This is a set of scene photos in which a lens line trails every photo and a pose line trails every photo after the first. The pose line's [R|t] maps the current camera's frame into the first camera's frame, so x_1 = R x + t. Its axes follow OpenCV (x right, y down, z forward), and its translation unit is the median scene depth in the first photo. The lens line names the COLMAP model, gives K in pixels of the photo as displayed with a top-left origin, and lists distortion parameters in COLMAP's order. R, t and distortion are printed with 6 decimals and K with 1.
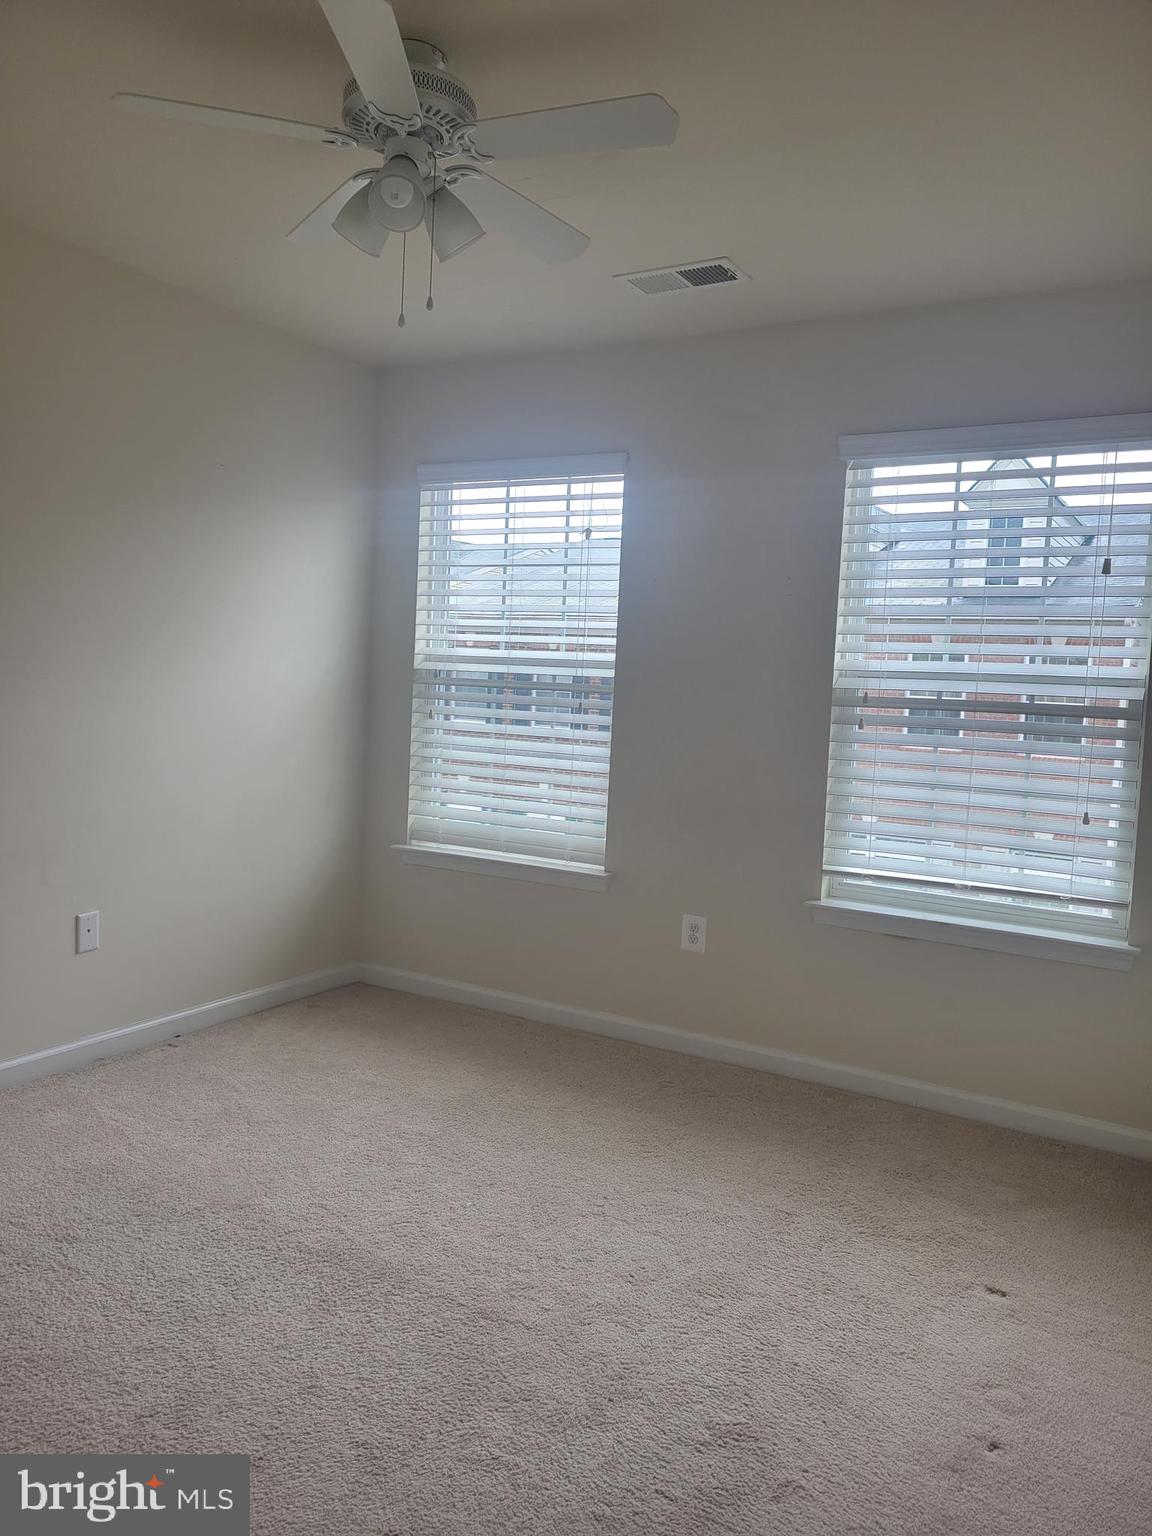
lens RADIAL K [[1161.0, 0, 583.6], [0, 1161.0, 765.5], [0, 0, 1]] dist [0.053416, -0.027601]
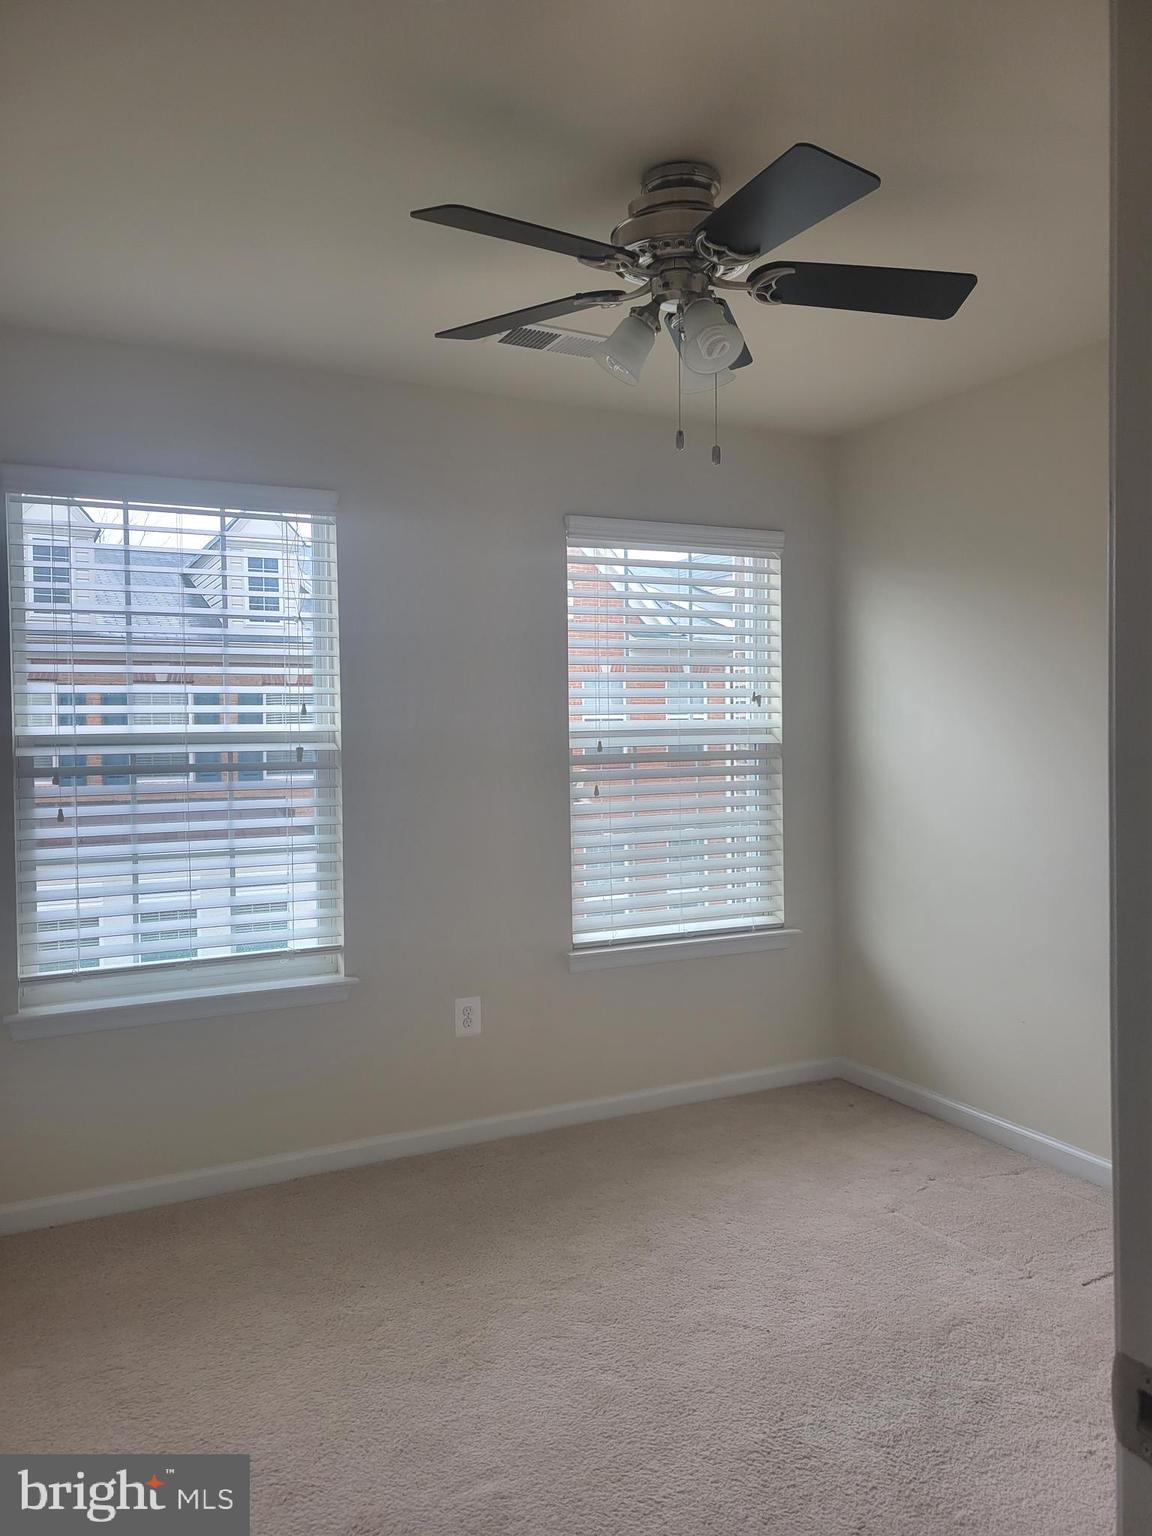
lens RADIAL K [[1191.1, 0, 576.0], [0, 1191.1, 768.0], [0, 0, 1]] dist [0.025840, -0.000913]
pose [[0.501302, -0.068915, 0.862524, -0.698244], [0.105409, 0.994263, 0.018177, -0.065419], [-0.858828, 0.081805, 0.505690, 0.432658]]
